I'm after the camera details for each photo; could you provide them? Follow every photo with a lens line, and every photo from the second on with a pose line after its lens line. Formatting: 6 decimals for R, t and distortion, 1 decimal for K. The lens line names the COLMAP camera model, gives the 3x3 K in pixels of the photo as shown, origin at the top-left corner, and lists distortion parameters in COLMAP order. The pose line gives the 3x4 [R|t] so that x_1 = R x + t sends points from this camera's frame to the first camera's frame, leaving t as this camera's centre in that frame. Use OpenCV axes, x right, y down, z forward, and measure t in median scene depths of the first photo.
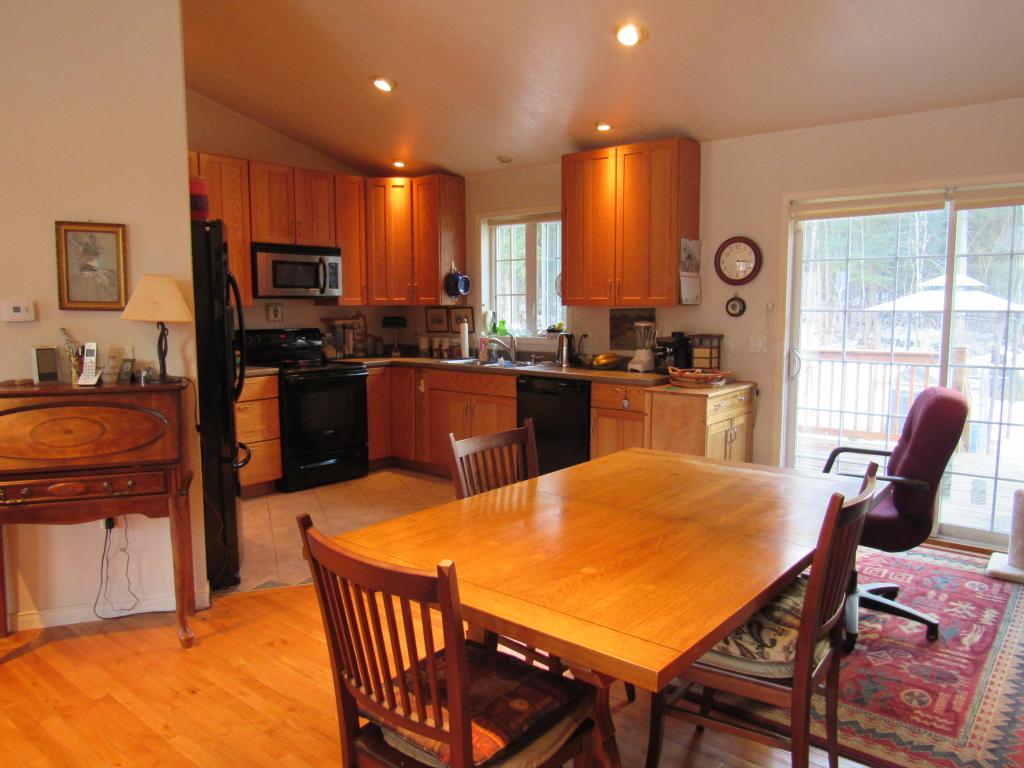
lens RADIAL K [[731.2, 0, 514.3], [0, 731.2, 382.0], [0, 0, 1]] dist [-0.021013, 0.000144]
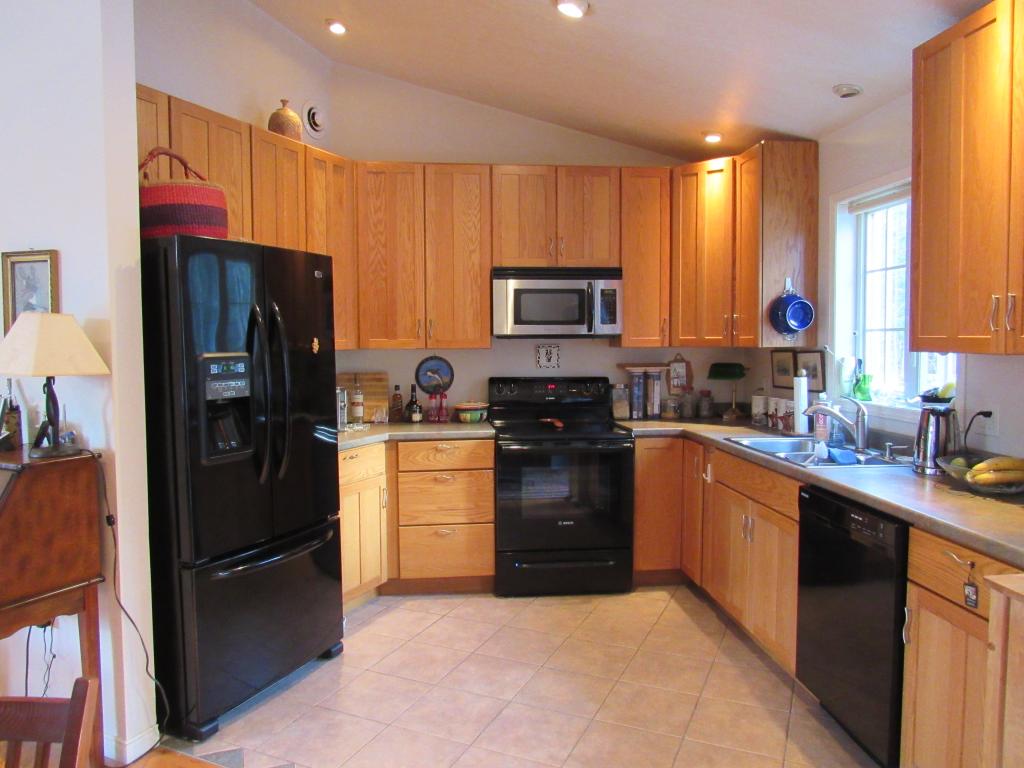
lens RADIAL K [[731.2, 0, 511.2], [0, 731.2, 382.0], [0, 0, 1]] dist [-0.021013, 0.000144]
pose [[0.708946, 0.038239, -0.704225, 0.198441], [-0.072090, 0.997228, -0.018425, -0.050015], [0.701568, 0.063830, 0.709738, 0.420045]]
